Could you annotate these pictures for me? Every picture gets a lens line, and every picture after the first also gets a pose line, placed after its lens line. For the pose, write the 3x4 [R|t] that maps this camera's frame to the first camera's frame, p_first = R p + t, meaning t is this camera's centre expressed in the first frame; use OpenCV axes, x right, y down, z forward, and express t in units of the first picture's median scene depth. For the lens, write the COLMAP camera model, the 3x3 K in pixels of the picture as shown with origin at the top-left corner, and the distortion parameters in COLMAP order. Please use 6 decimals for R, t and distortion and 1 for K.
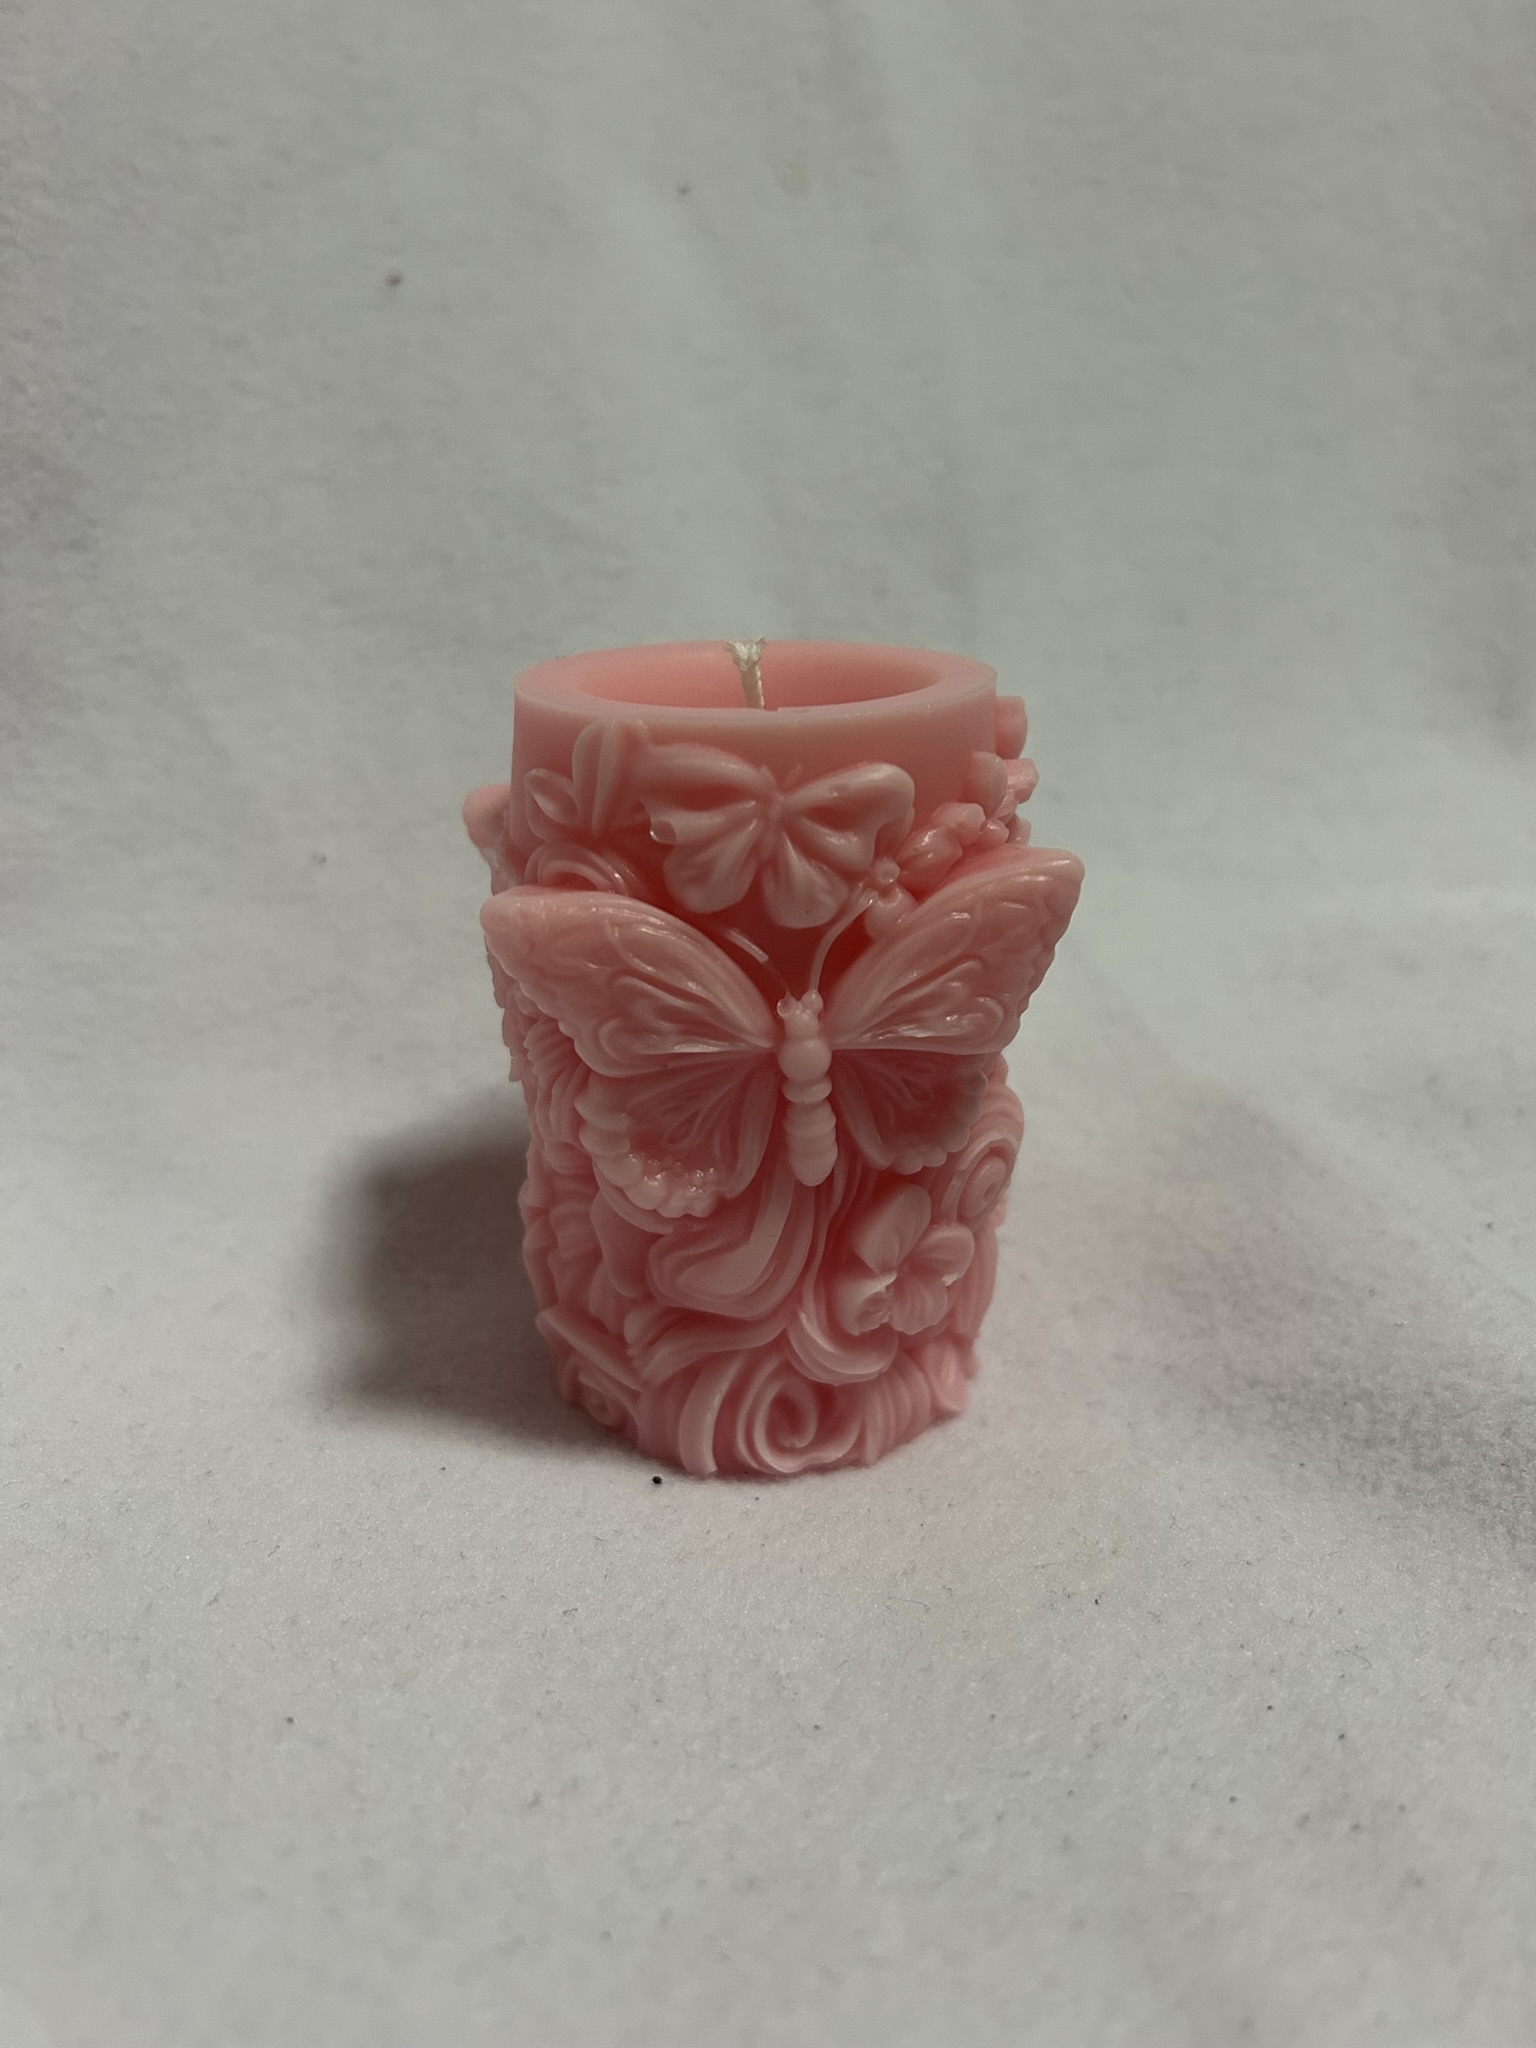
lens RADIAL K [[1538.4, 0, 768.0], [0, 1538.4, 1024.0], [0, 0, 1]] dist [0.005913, -0.079920]
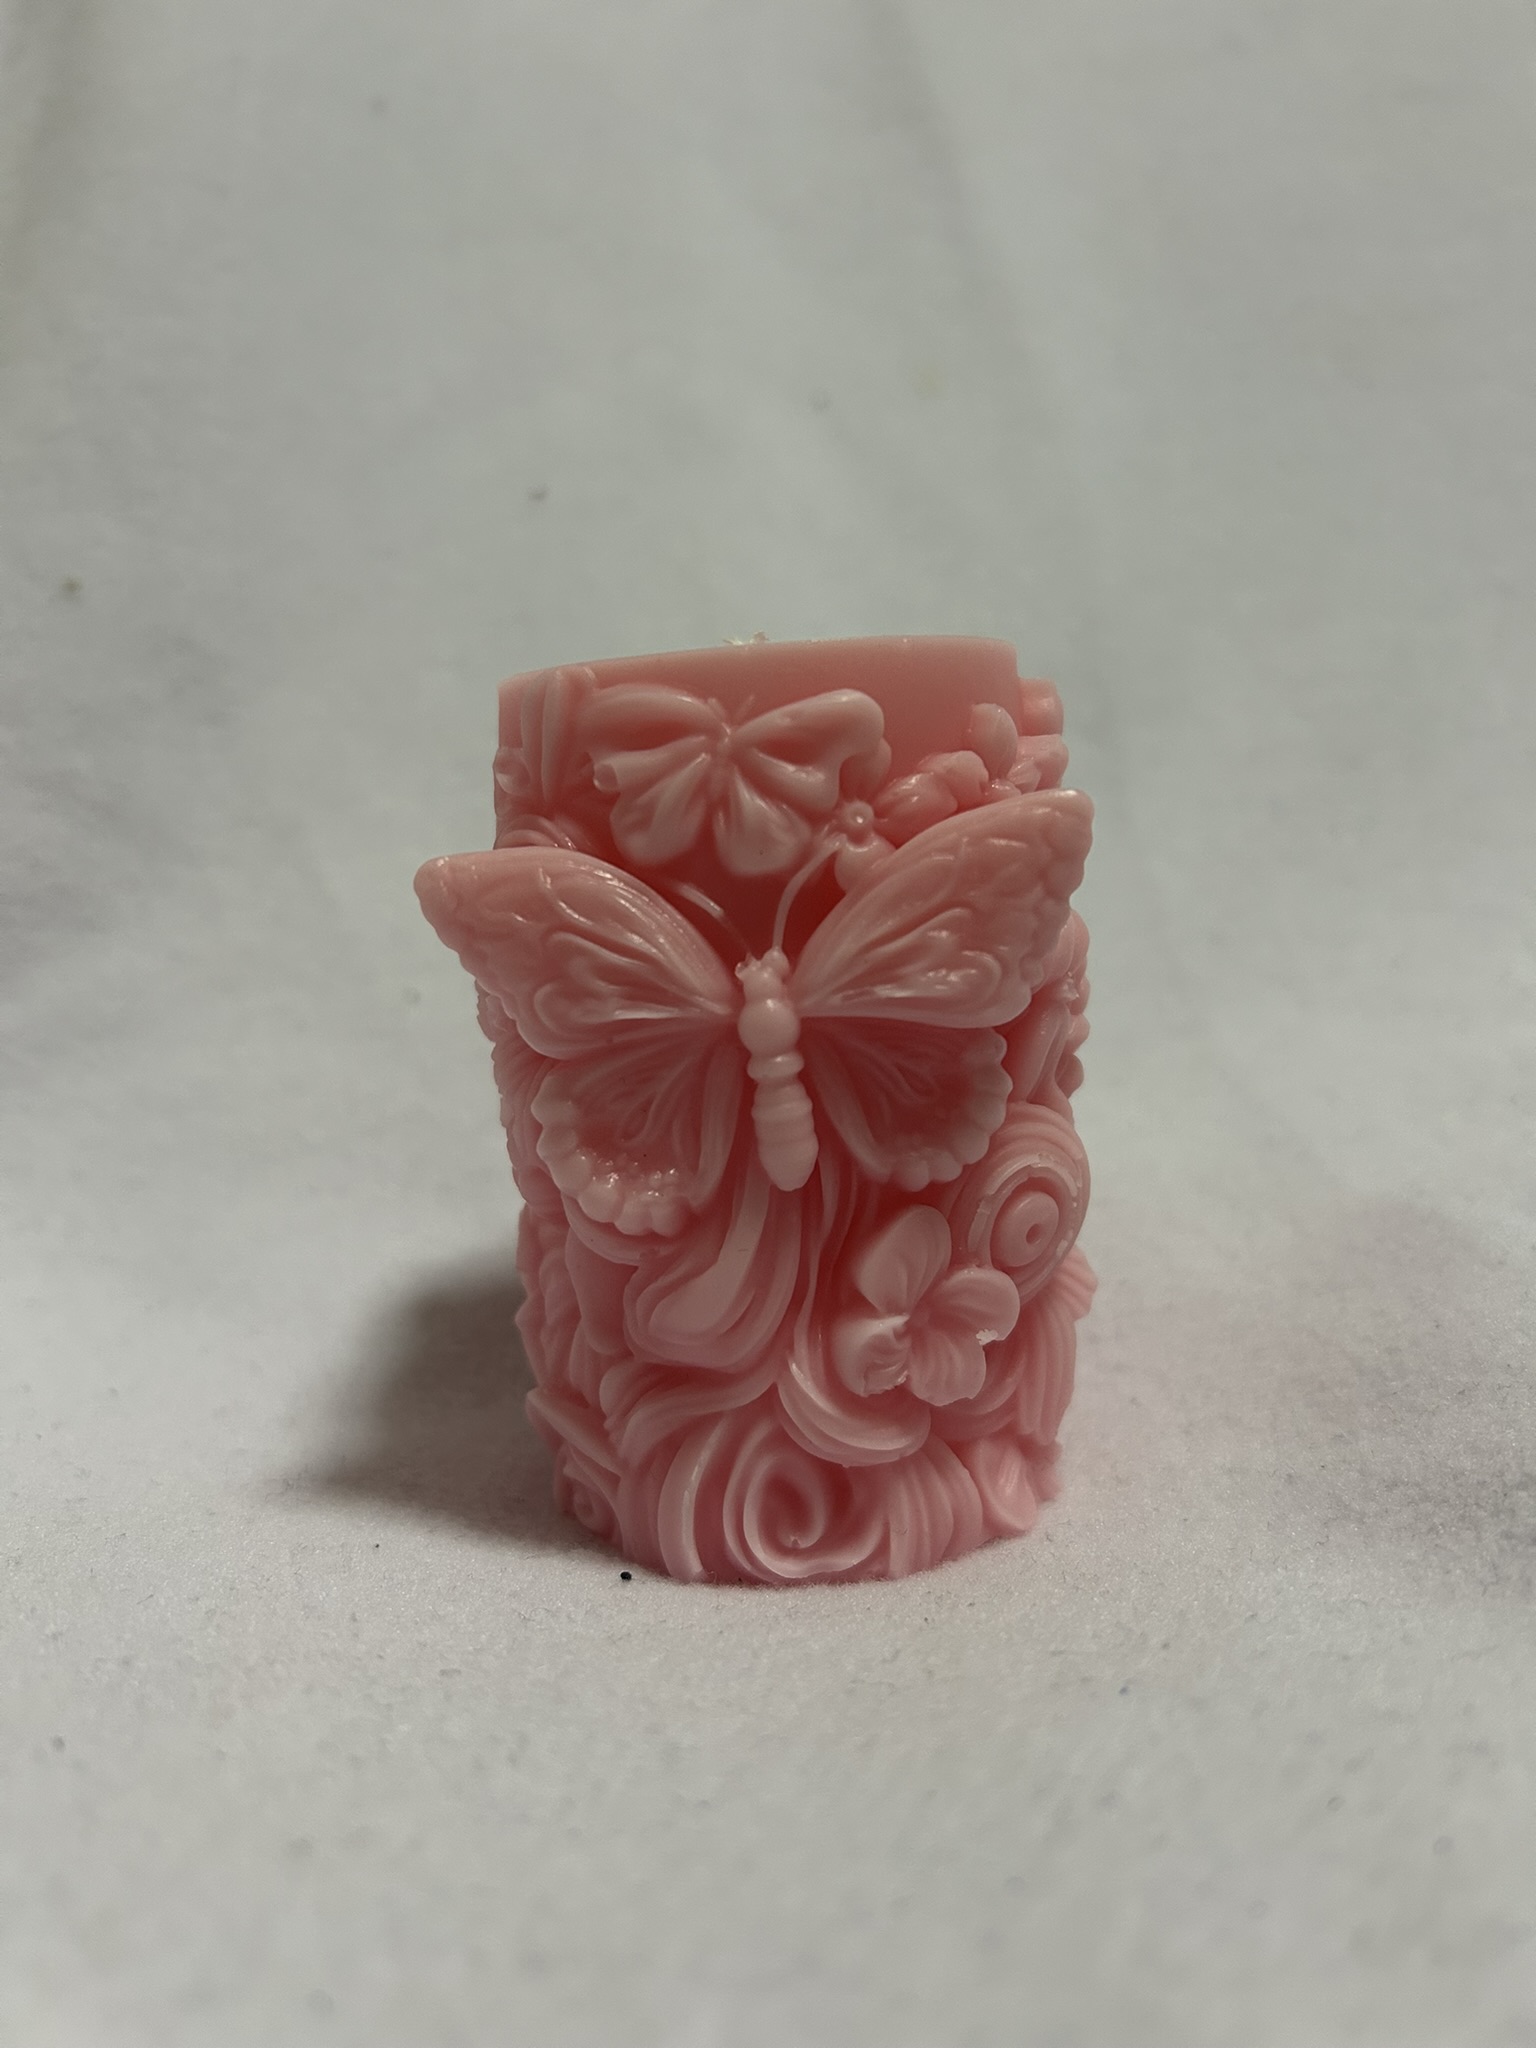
lens RADIAL K [[1559.5, 0, 768.0], [0, 1559.5, 1024.0], [0, 0, 1]] dist [-0.000516, -0.124677]
pose [[0.981526, -0.035725, -0.187965, 0.174966], [-0.009416, 0.972204, -0.233947, 0.209213], [0.191099, 0.231394, 0.953907, 0.155181]]
